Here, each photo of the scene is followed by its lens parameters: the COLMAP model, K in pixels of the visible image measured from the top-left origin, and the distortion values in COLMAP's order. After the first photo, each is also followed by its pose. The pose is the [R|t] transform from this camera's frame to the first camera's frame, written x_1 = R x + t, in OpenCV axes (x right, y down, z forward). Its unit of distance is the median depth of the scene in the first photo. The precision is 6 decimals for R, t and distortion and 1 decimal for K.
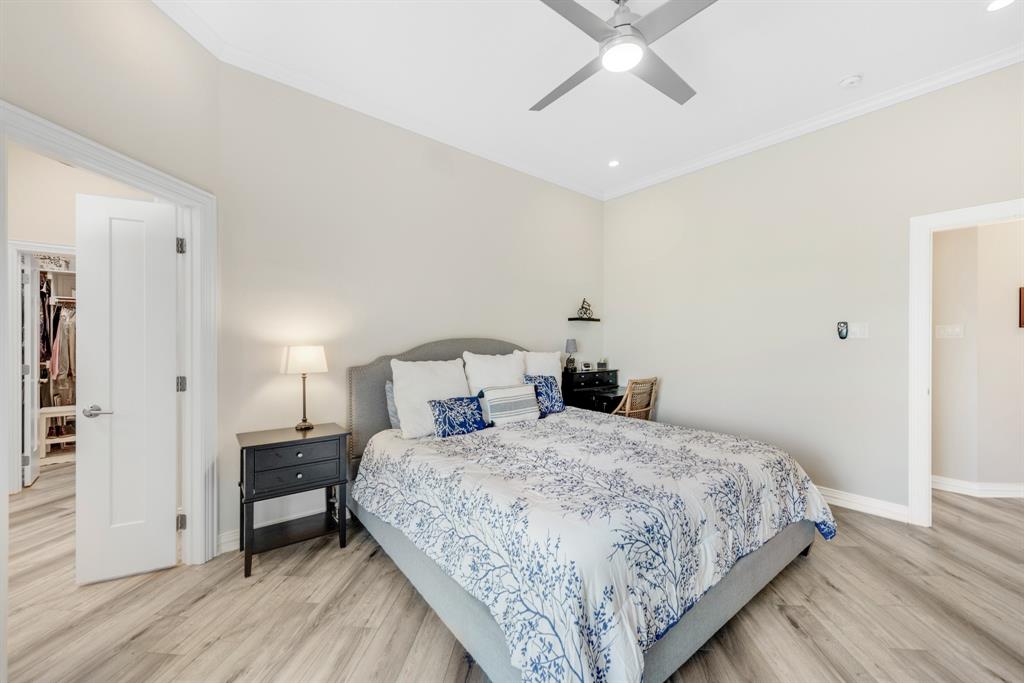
lens RADIAL K [[400.4, 0, 512.0], [0, 400.4, 341.5], [0, 0, 1]] dist [0.000845, 0.000010]
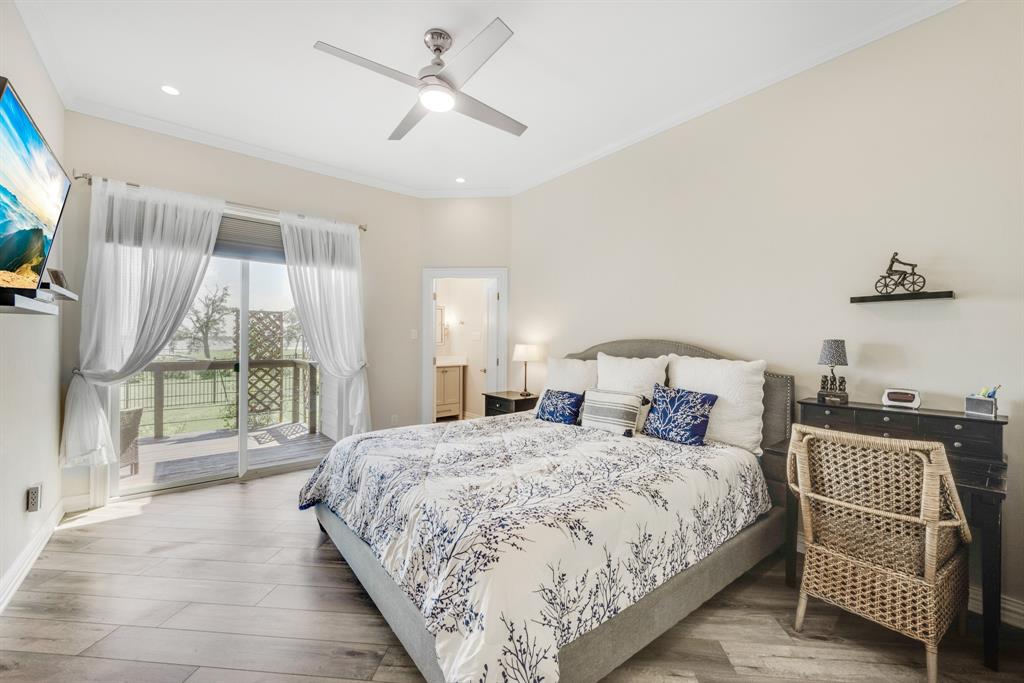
lens RADIAL K [[400.4, 0, 512.0], [0, 400.4, 341.5], [0, 0, 1]] dist [0.000845, 0.000010]
pose [[-0.003507, 0.004382, -0.999984, 0.934807], [0.000011, 0.999990, 0.004382, -0.007863], [0.999994, 0.000004, -0.003507, 0.790930]]
